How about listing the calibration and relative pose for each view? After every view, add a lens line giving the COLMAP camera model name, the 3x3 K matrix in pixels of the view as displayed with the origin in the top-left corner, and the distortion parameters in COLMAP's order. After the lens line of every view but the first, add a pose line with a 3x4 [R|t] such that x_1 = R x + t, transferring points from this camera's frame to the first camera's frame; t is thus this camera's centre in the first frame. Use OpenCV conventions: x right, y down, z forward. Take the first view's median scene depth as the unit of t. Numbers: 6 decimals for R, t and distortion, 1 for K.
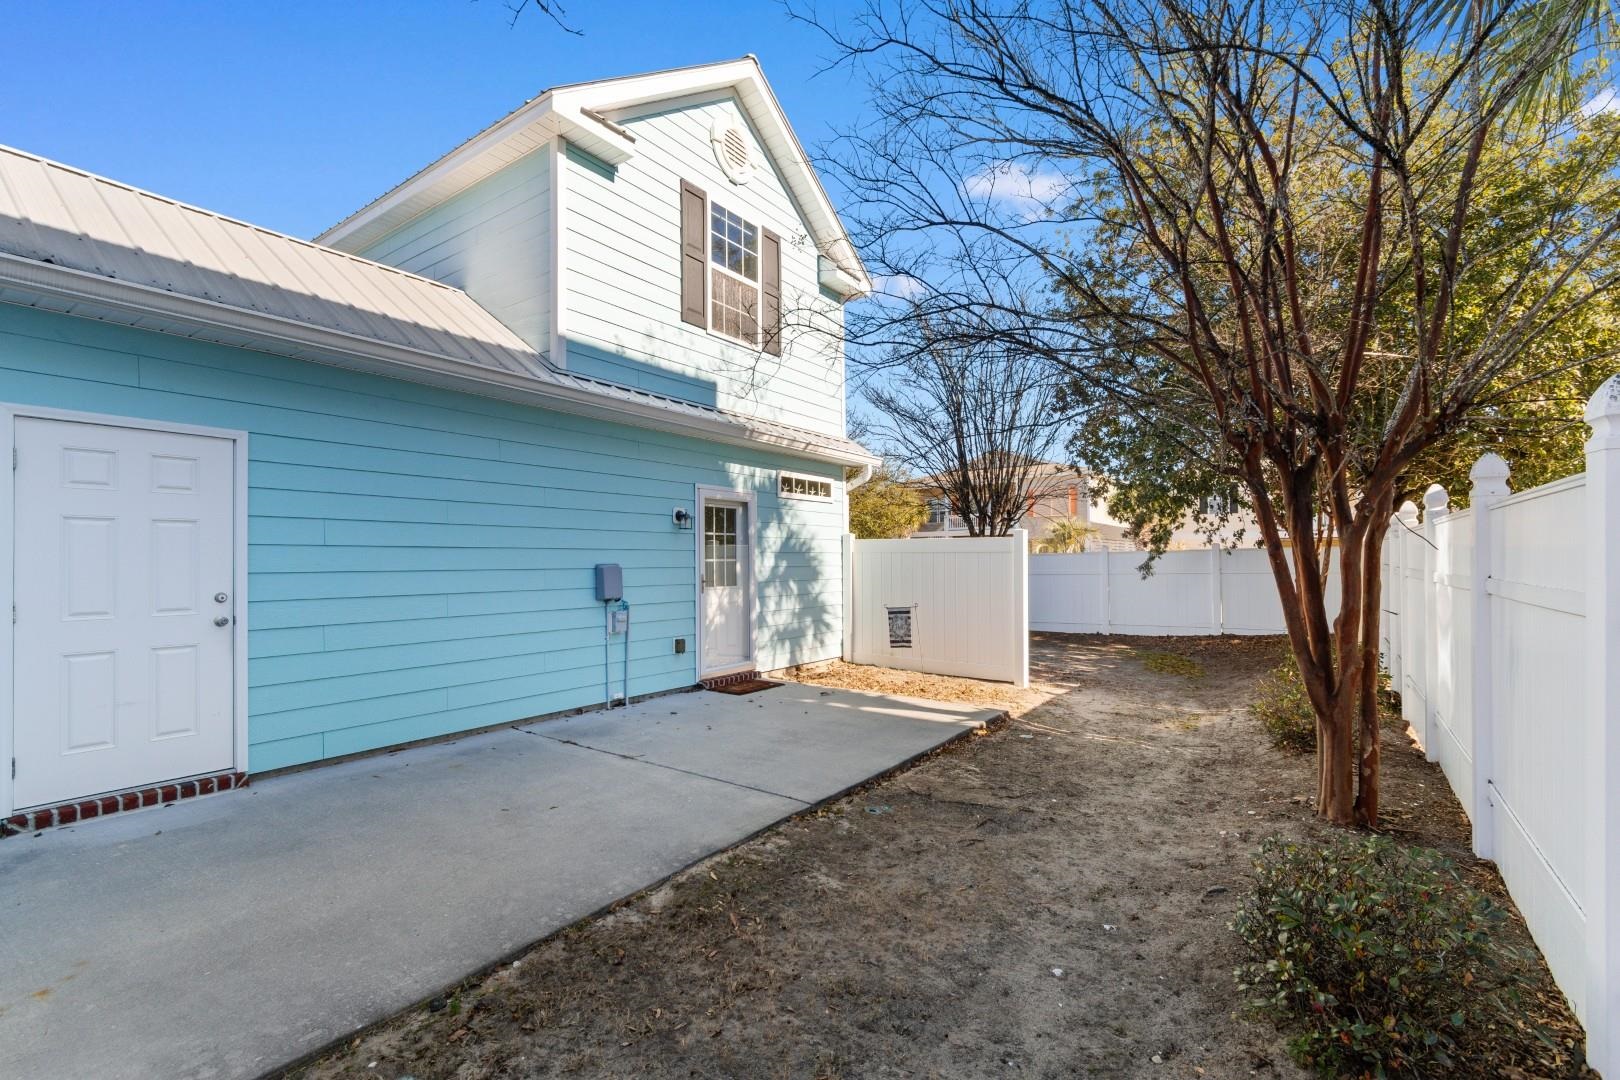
lens RADIAL K [[711.4, 0, 807.6], [0, 711.4, 552.0], [0, 0, 1]] dist [0.001735, 0.000051]
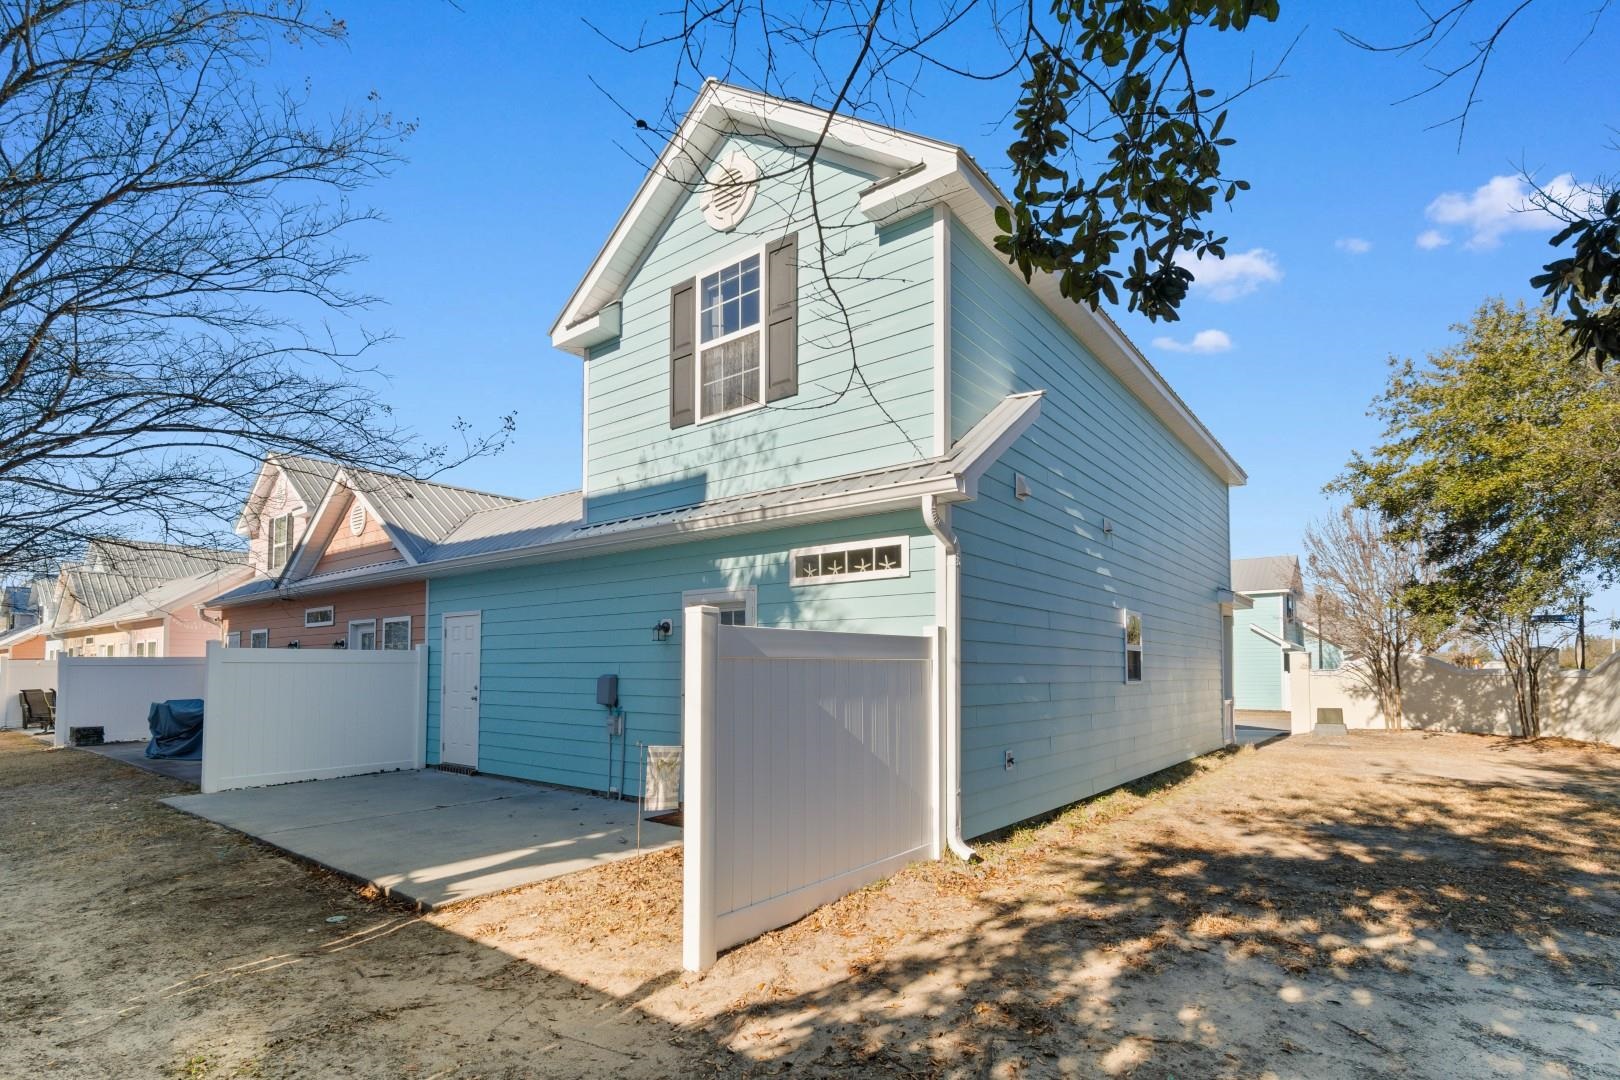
lens RADIAL K [[777.9, 0, 813.2], [0, 777.9, 639.4], [0, 0, 1]] dist [0.002679, -0.000327]
pose [[-0.039515, -0.035932, -0.998573, 0.851834], [0.009331, 0.999296, -0.036328, 0.007427], [0.999175, -0.010753, -0.039152, 1.189979]]
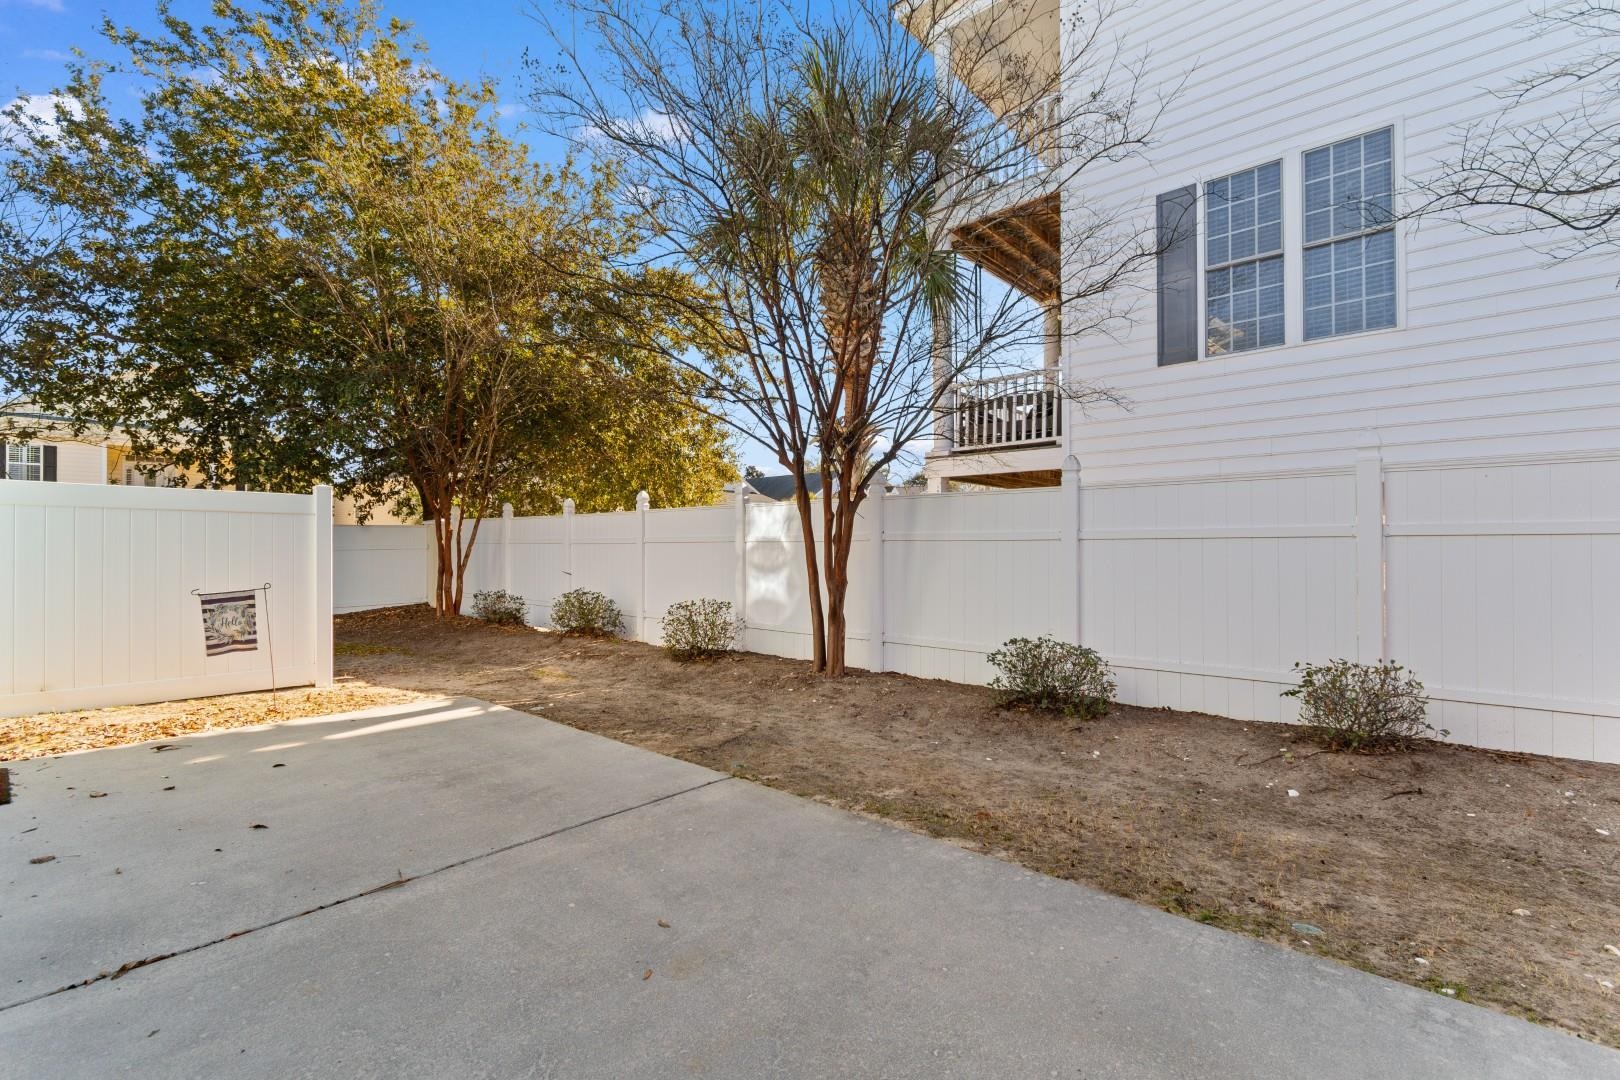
lens RADIAL K [[711.4, 0, 809.8], [0, 711.4, 543.2], [0, 0, 1]] dist [0.001735, 0.000051]
pose [[0.096429, 0.009222, 0.995297, -0.471308], [-0.008557, 0.999928, -0.008435, 0.037688], [-0.995303, -0.007703, 0.096501, 0.444448]]
